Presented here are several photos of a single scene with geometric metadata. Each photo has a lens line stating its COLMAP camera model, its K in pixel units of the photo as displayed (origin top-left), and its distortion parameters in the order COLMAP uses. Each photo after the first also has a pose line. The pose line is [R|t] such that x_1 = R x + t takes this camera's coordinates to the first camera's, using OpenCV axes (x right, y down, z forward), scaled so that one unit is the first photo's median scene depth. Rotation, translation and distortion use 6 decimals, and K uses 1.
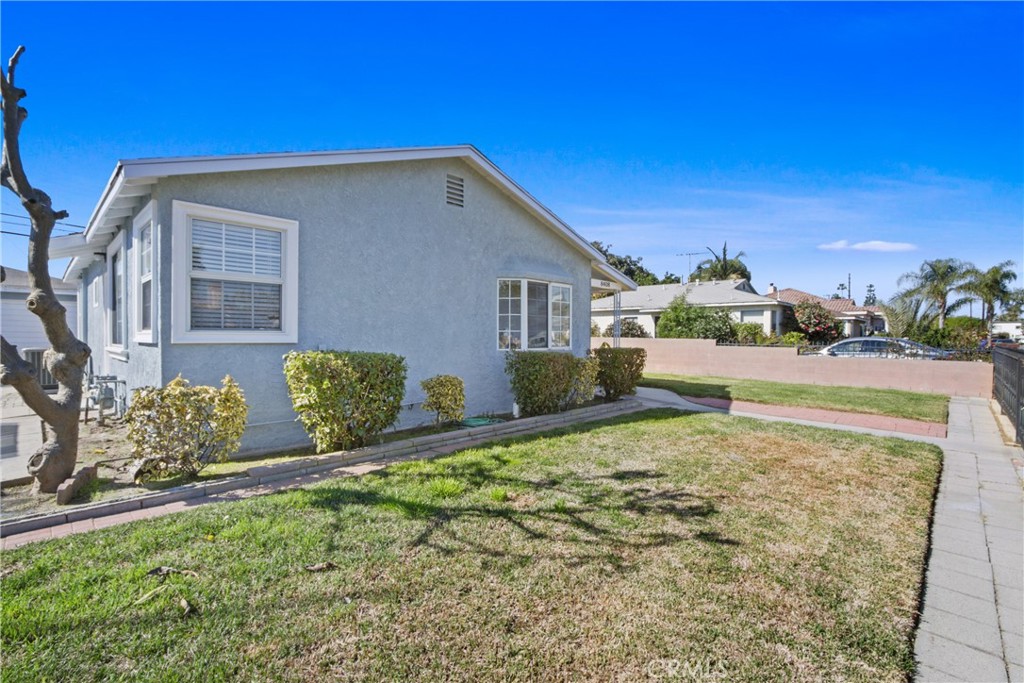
lens RADIAL K [[475.1, 0, 512.0], [0, 475.1, 341.5], [0, 0, 1]] dist [-0.010664, -0.000361]
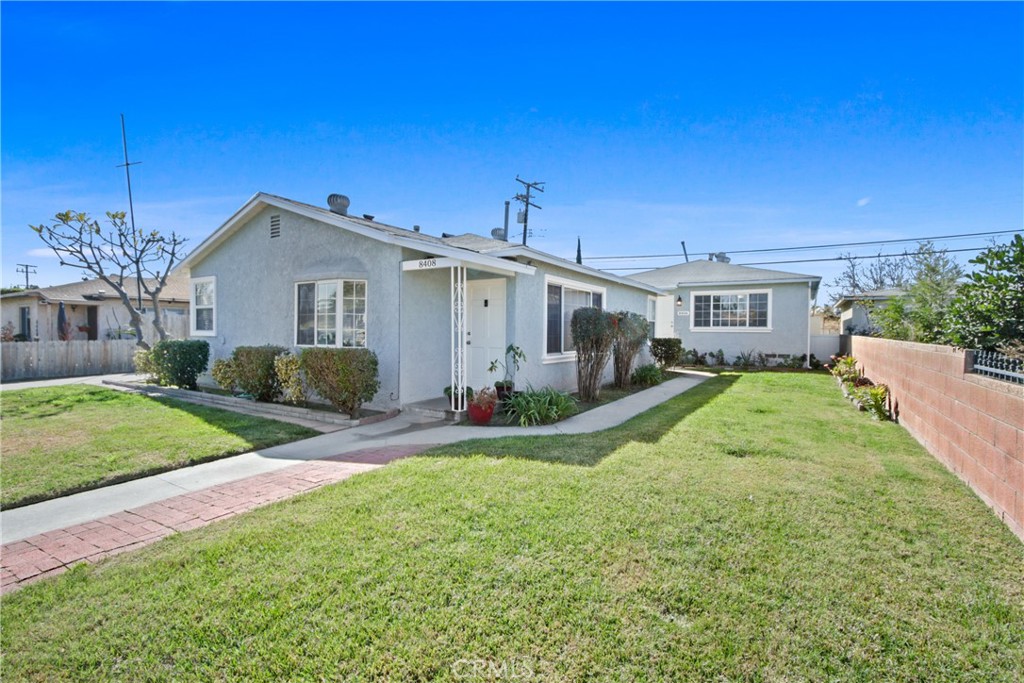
lens RADIAL K [[475.1, 0, 512.0], [0, 475.1, 341.5], [0, 0, 1]] dist [-0.010664, -0.000361]
pose [[0.232704, 0.011538, -0.972479, 1.271954], [-0.006462, 0.999926, 0.010317, -0.006445], [0.972526, 0.003883, 0.232761, 1.259455]]
